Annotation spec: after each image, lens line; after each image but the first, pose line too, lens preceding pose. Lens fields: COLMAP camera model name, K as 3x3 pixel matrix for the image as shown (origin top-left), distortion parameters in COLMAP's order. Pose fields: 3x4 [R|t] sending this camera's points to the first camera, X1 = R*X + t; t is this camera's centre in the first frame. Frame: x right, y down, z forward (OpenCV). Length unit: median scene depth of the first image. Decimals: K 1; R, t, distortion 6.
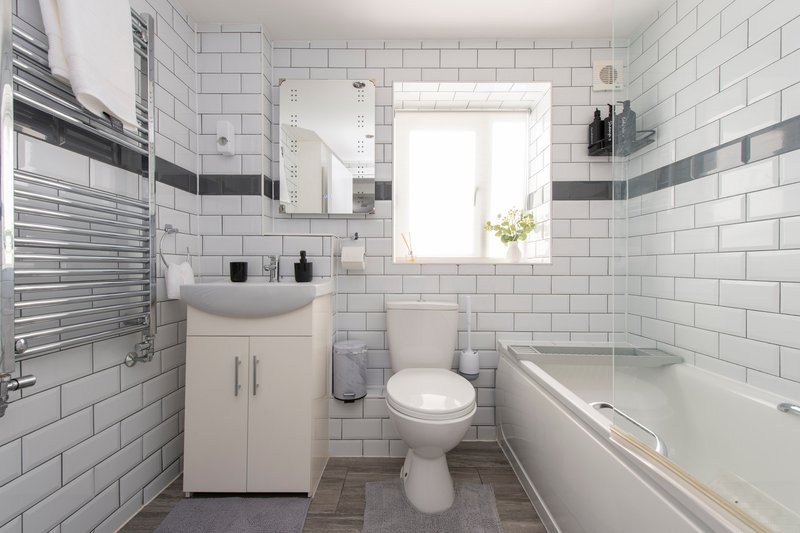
lens RADIAL K [[323.3, 0, 397.7], [0, 323.3, 267.8], [0, 0, 1]] dist [-0.001910, -0.001360]
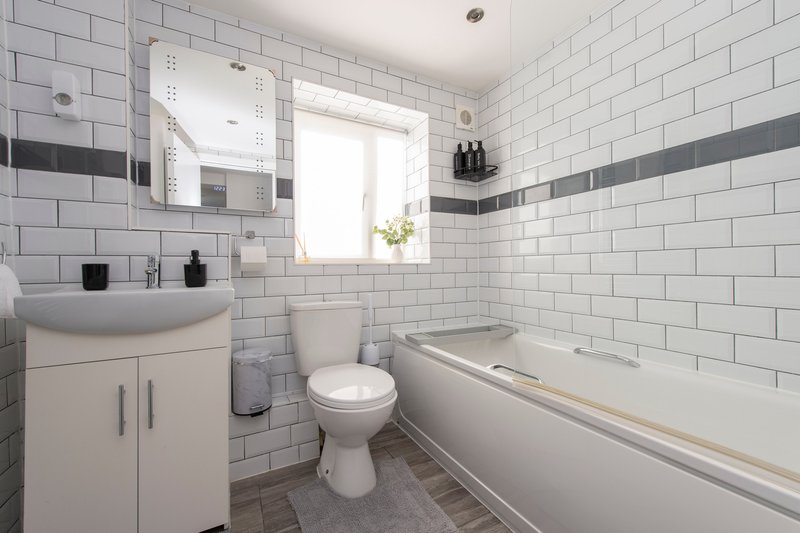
lens RADIAL K [[323.3, 0, 400.2], [0, 323.3, 267.8], [0, 0, 1]] dist [-0.001910, -0.001360]
pose [[0.876325, -0.011331, 0.481588, -0.218162], [0.012557, 0.999921, 0.000677, 0.000481], [-0.481557, 0.005454, 0.876398, -0.006525]]
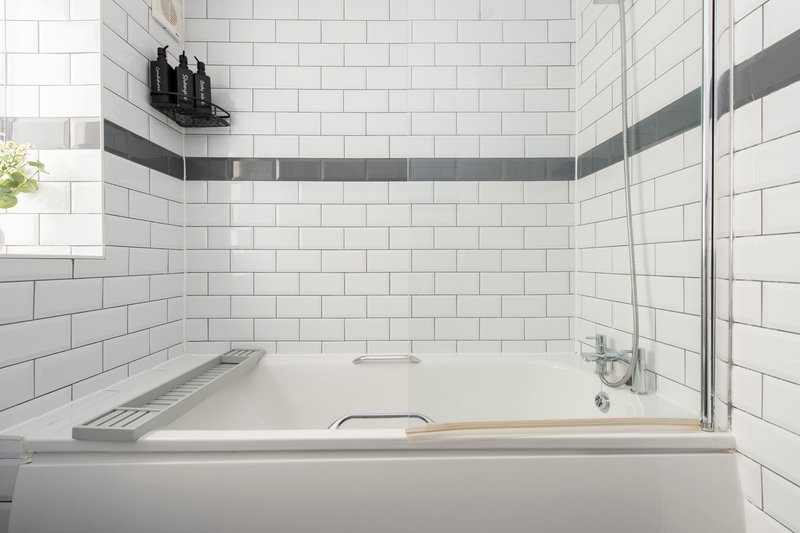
lens RADIAL K [[323.3, 0, 395.7], [0, 323.3, 265.2], [0, 0, 1]] dist [-0.001910, -0.001360]
pose [[-0.029431, -0.012465, 0.999489, -0.136250], [0.003431, 0.999915, 0.012572, -0.003904], [-0.999561, 0.003800, -0.029386, 0.510506]]
